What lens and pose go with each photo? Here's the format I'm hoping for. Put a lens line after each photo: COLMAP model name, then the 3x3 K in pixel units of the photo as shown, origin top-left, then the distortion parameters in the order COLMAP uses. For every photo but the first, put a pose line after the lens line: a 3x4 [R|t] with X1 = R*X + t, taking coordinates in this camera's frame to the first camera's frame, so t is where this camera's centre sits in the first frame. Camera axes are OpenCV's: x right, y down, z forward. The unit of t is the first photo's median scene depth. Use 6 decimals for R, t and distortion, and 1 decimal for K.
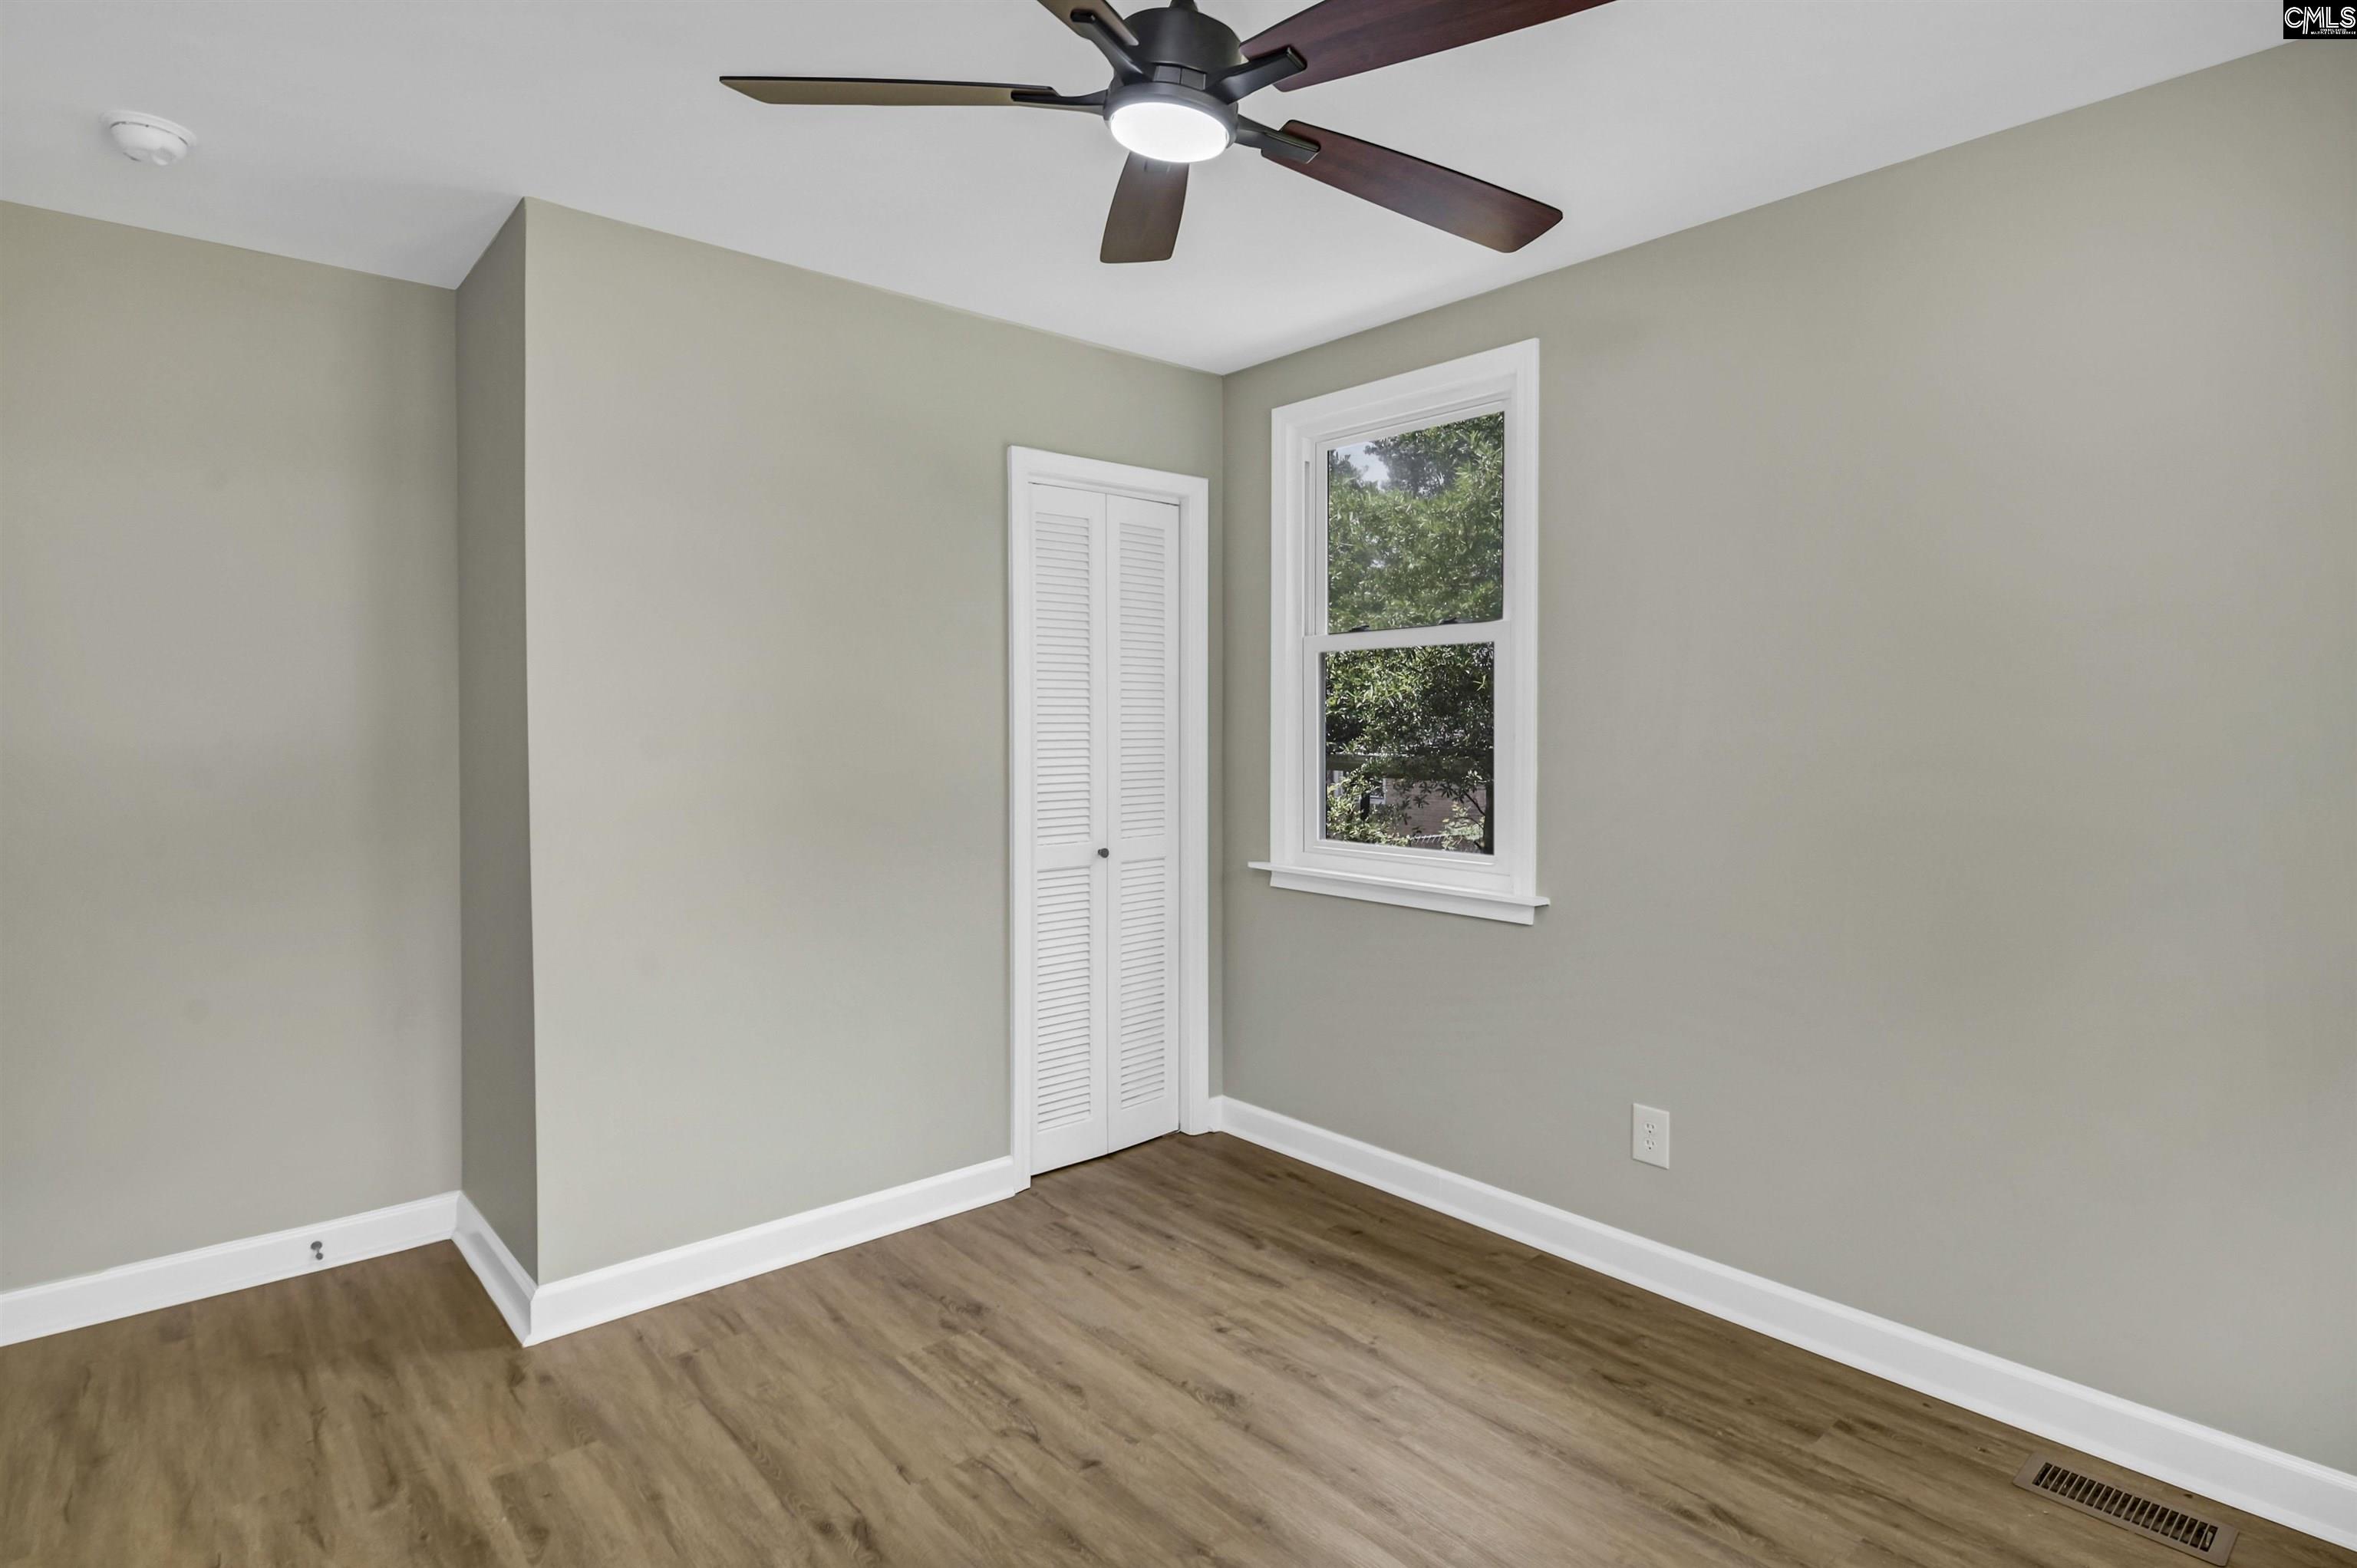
lens RADIAL K [[1199.6, 0, 1191.4], [0, 1199.6, 774.4], [0, 0, 1]] dist [0.000865, -0.002163]
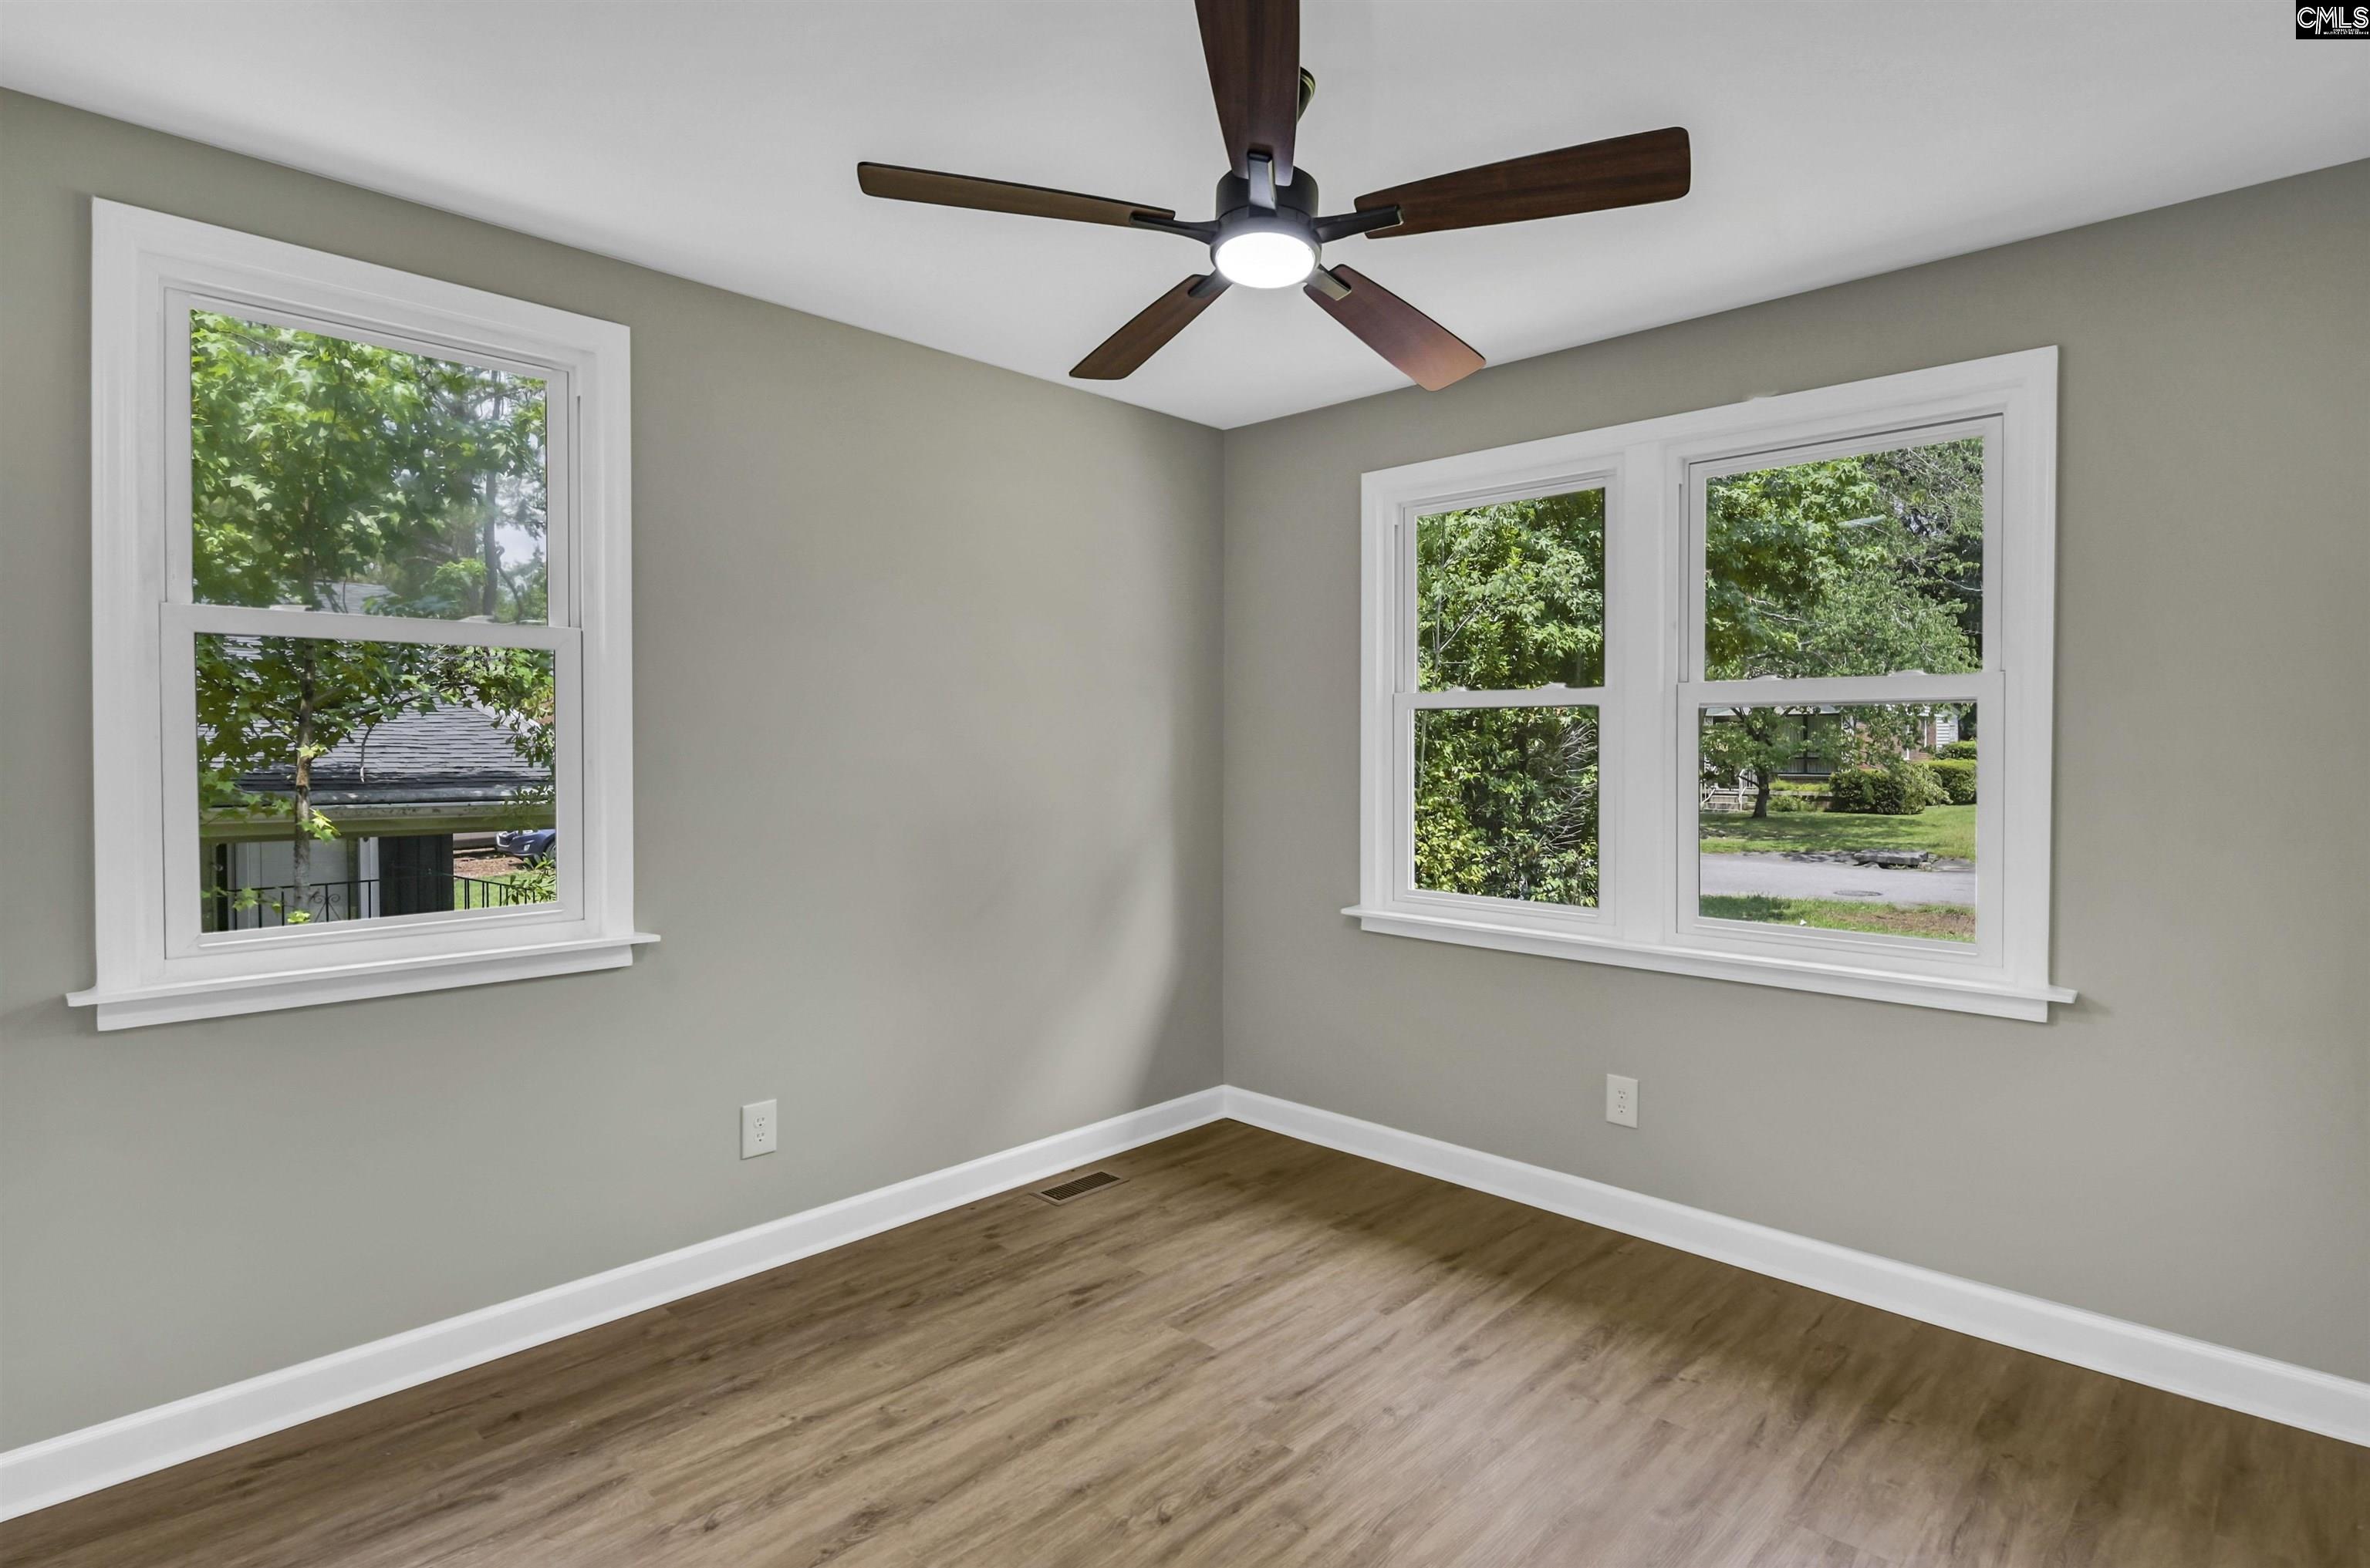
lens RADIAL K [[1206.2, 0, 1198.0], [0, 1206.2, 774.3], [0, 0, 1]] dist [0.000865, -0.002163]
pose [[-0.090847, -0.024109, 0.995573, -0.794406], [0.040871, 0.998774, 0.027916, -0.033546], [-0.995026, 0.043227, -0.089750, 0.758072]]
